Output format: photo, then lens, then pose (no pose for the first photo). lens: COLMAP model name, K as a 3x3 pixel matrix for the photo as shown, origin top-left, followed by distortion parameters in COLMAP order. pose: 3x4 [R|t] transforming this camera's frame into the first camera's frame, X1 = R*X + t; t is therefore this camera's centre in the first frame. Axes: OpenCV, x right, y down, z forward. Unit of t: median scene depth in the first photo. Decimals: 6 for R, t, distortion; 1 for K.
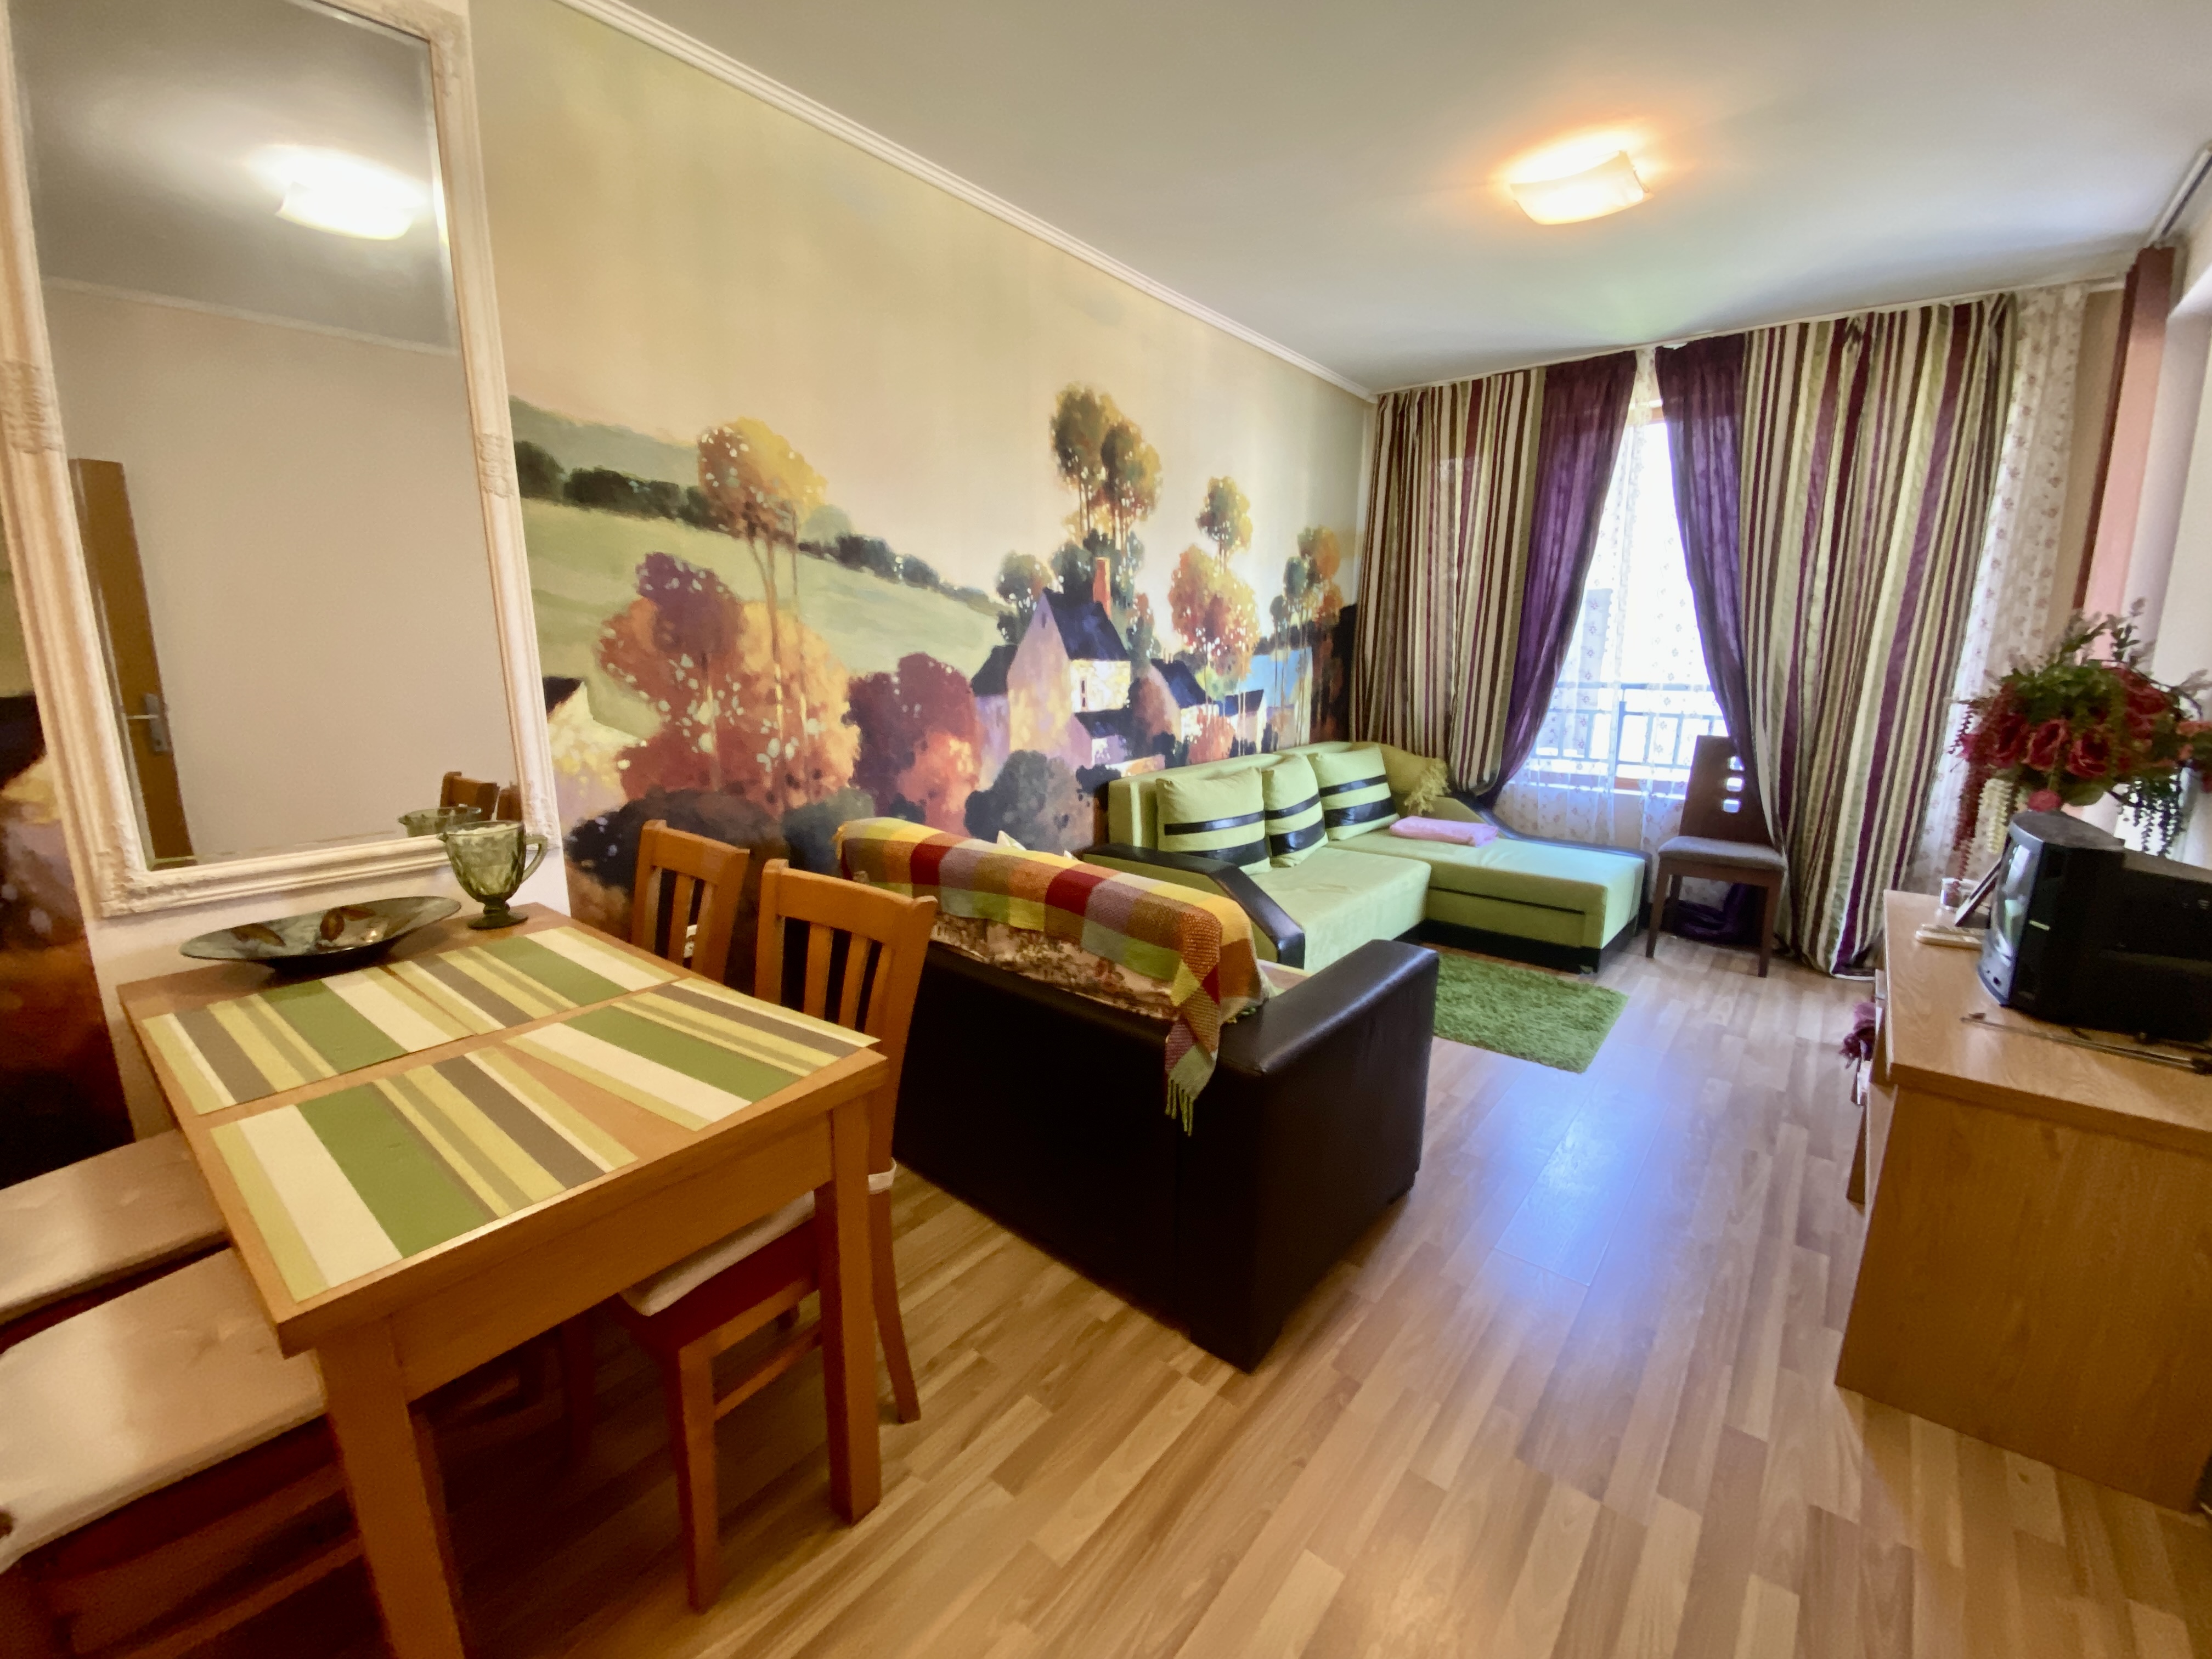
lens RADIAL K [[889.0, 0, 1100.6], [0, 889.0, 840.3], [0, 0, 1]] dist [0.050948, -0.041598]
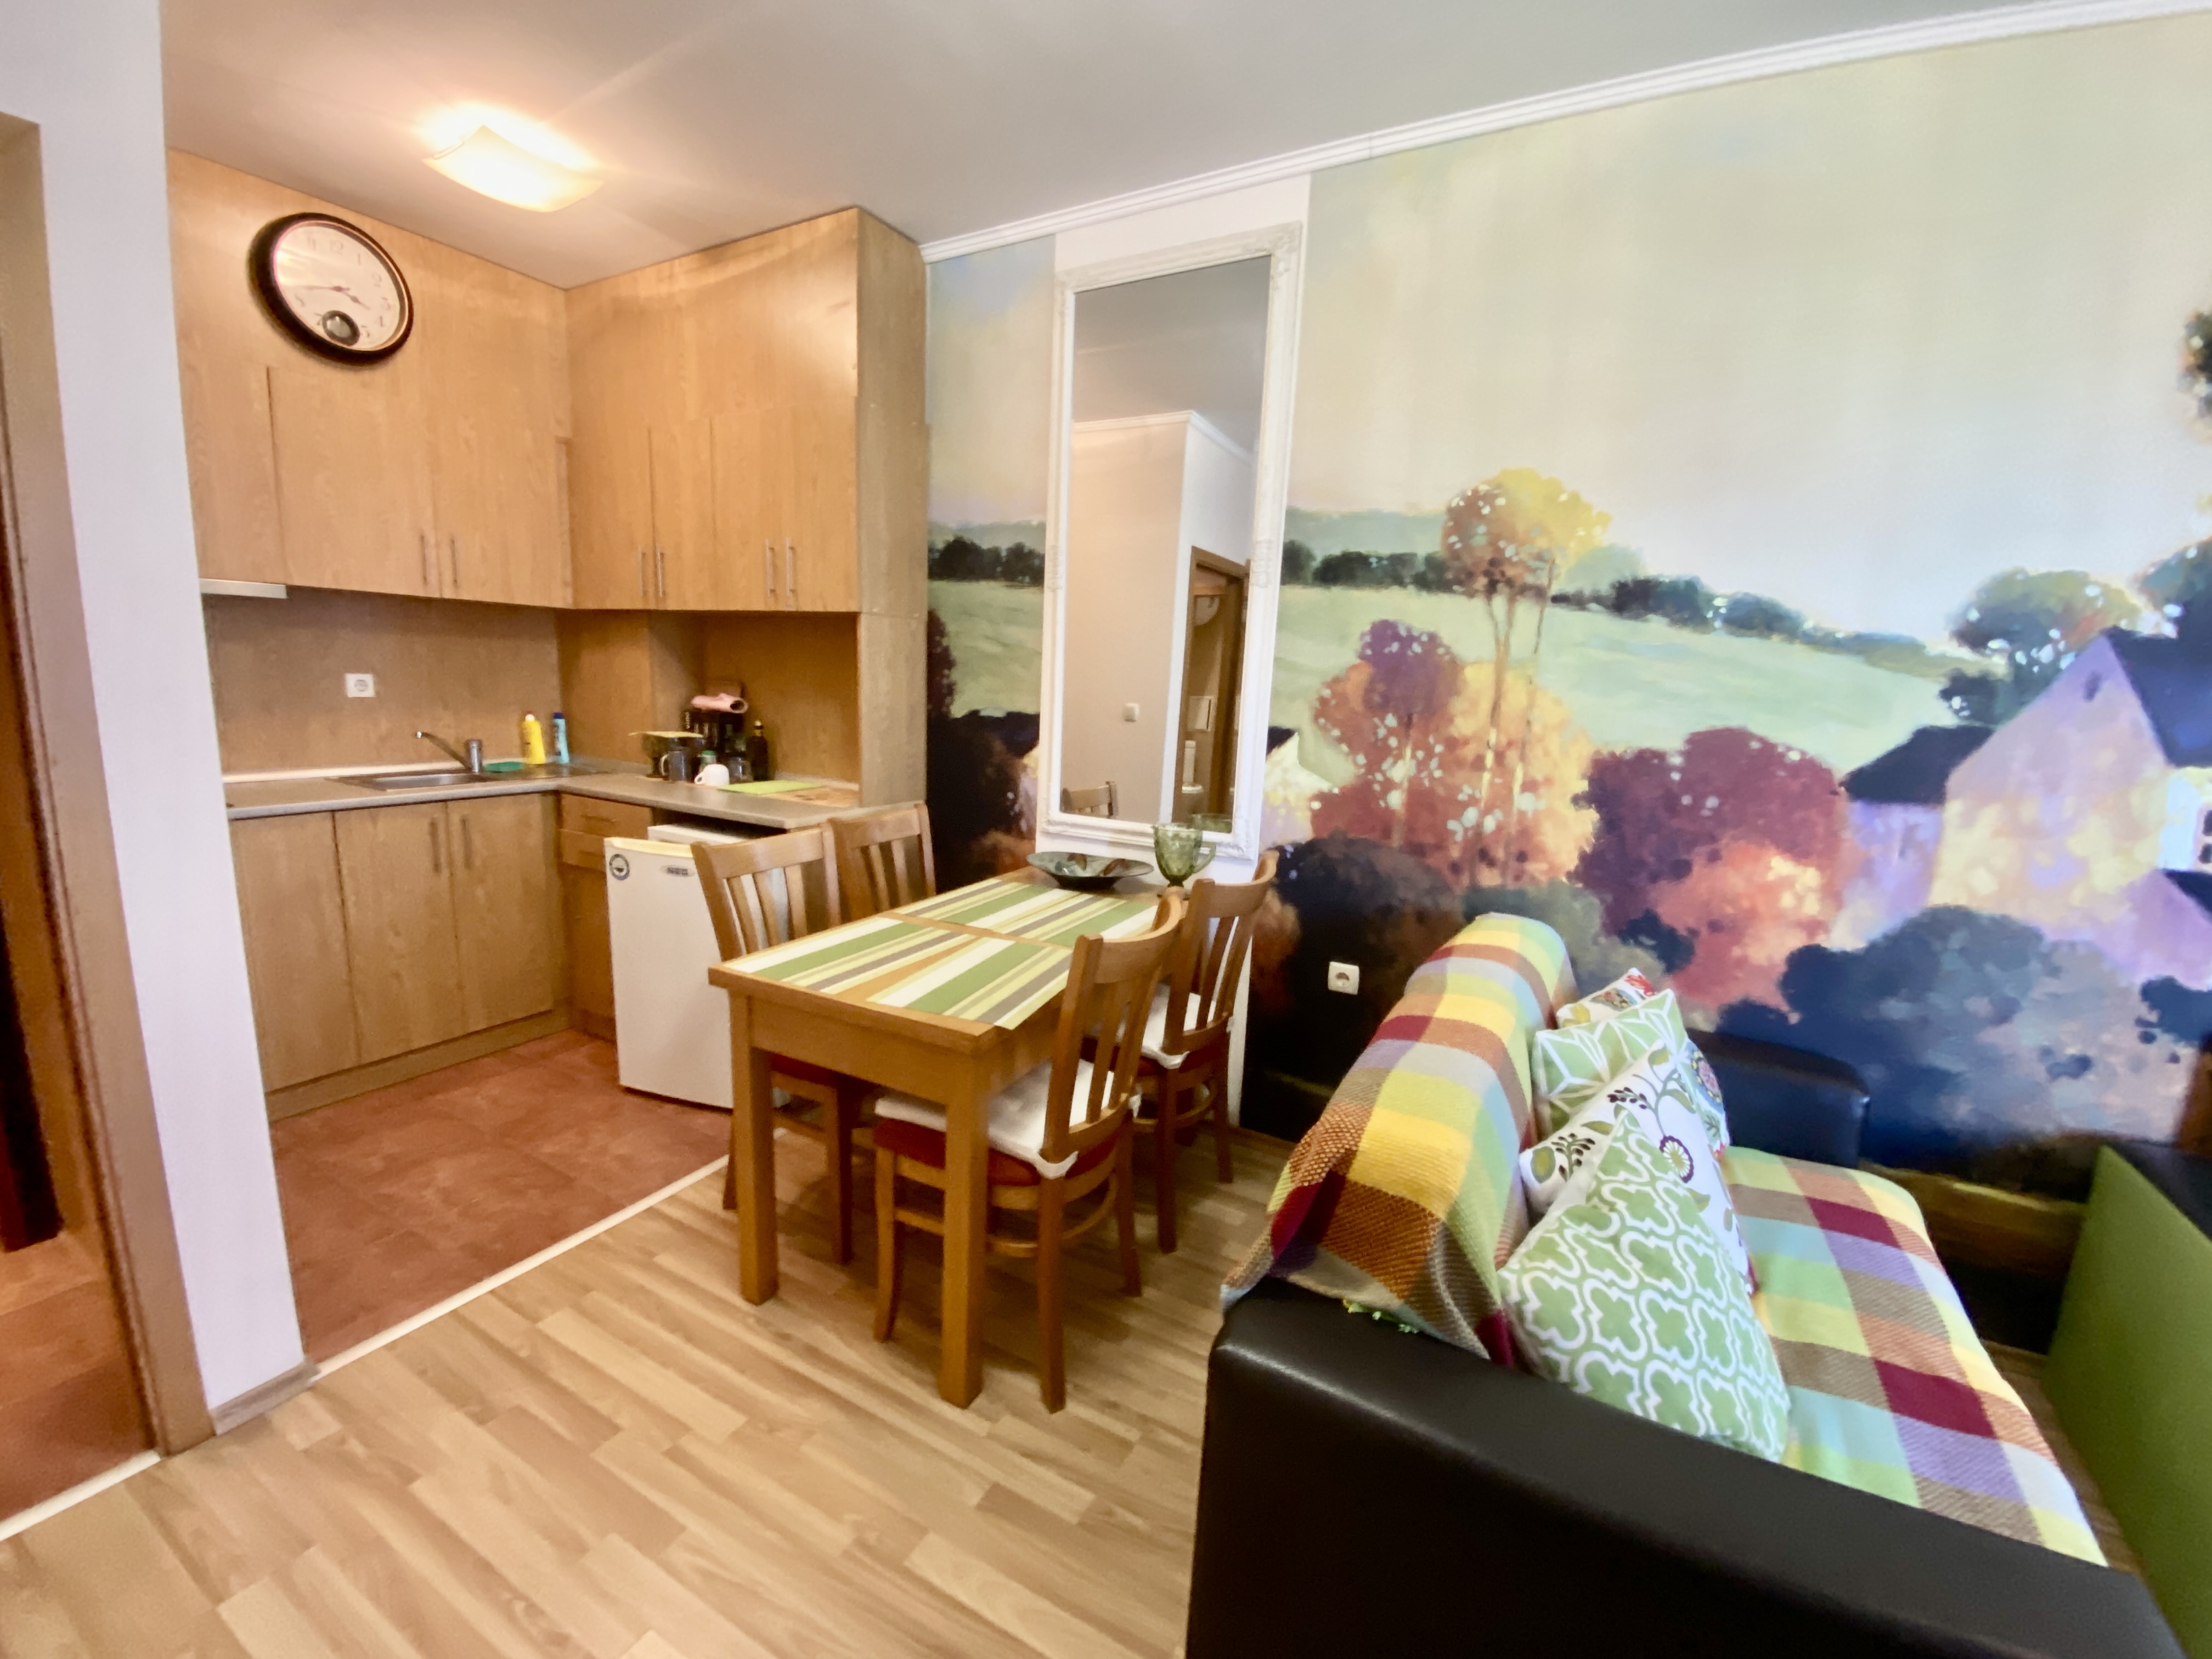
lens RADIAL K [[891.2, 0, 1101.0], [0, 891.2, 842.7], [0, 0, 1]] dist [0.011920, -0.017953]
pose [[0.180332, 0.175406, -0.967839, 0.391882], [-0.245842, 0.960779, 0.128320, -0.086567], [0.952388, 0.214795, 0.216381, 0.373812]]
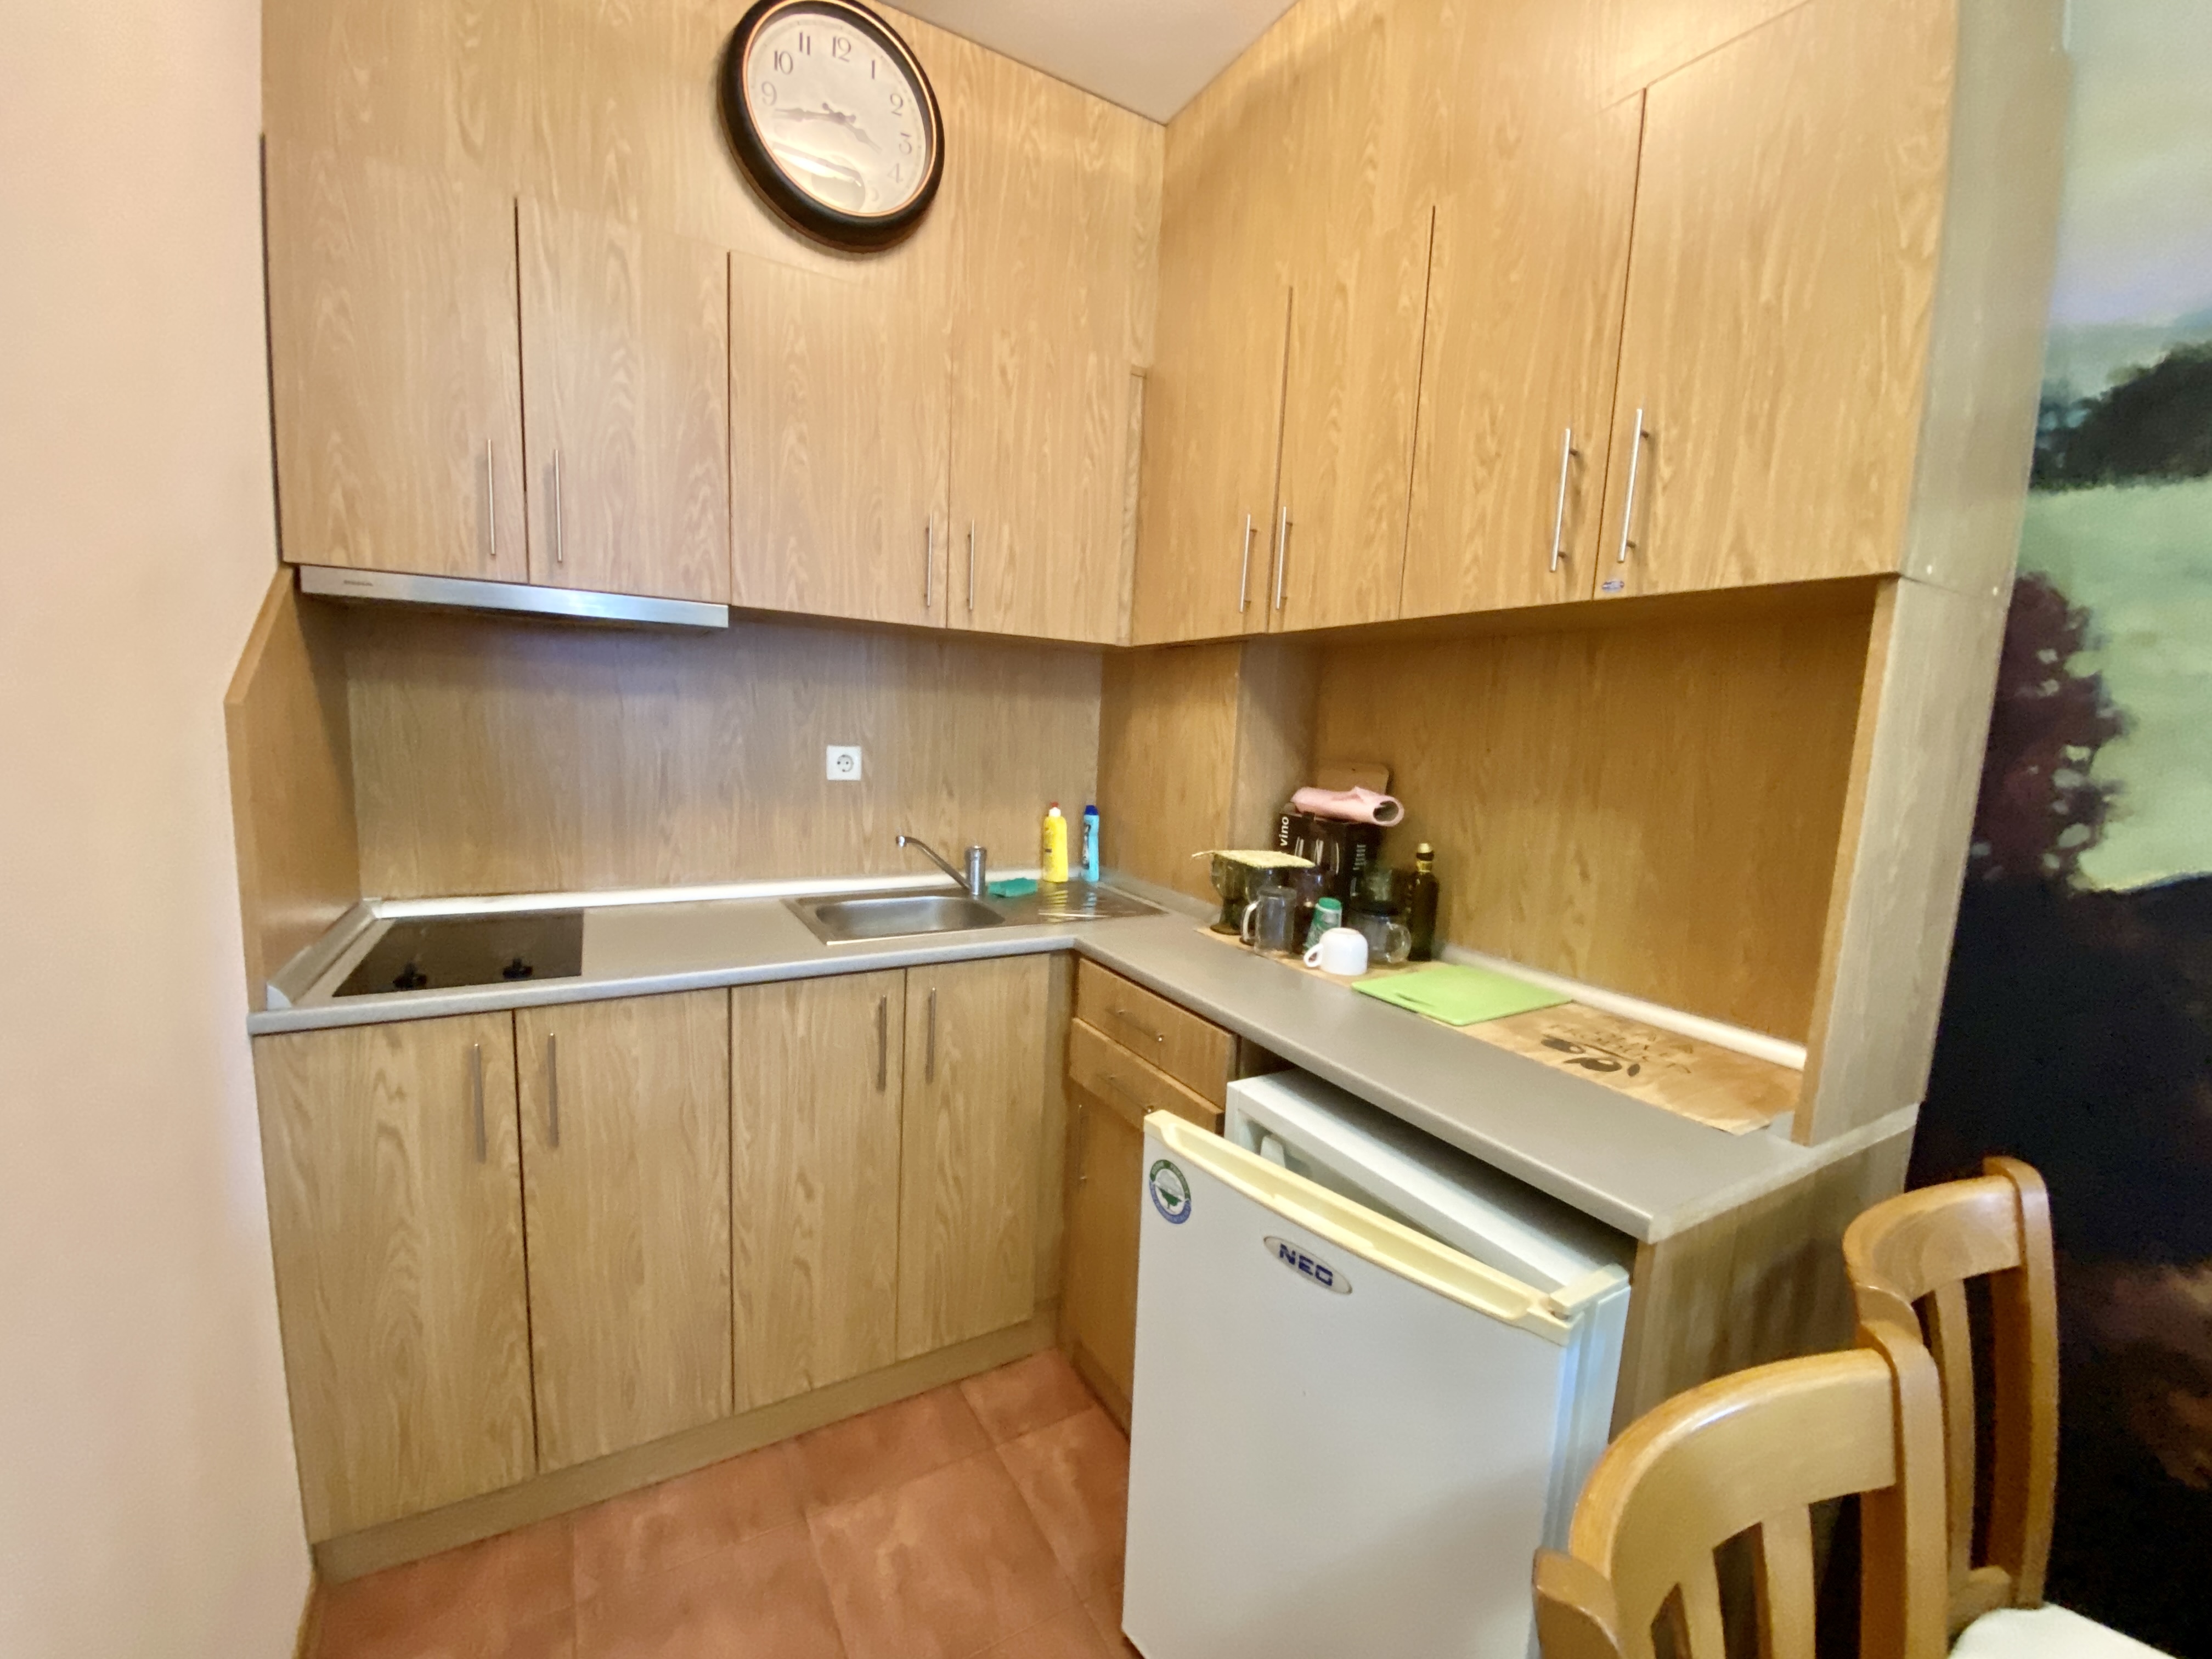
lens RADIAL K [[891.2, 0, 1101.0], [0, 891.2, 842.7], [0, 0, 1]] dist [0.011920, -0.017953]
pose [[-0.351828, 0.099785, -0.930731, -0.221521], [-0.240820, 0.951185, 0.193011, -0.041743], [0.904557, 0.292045, -0.310623, 0.154368]]
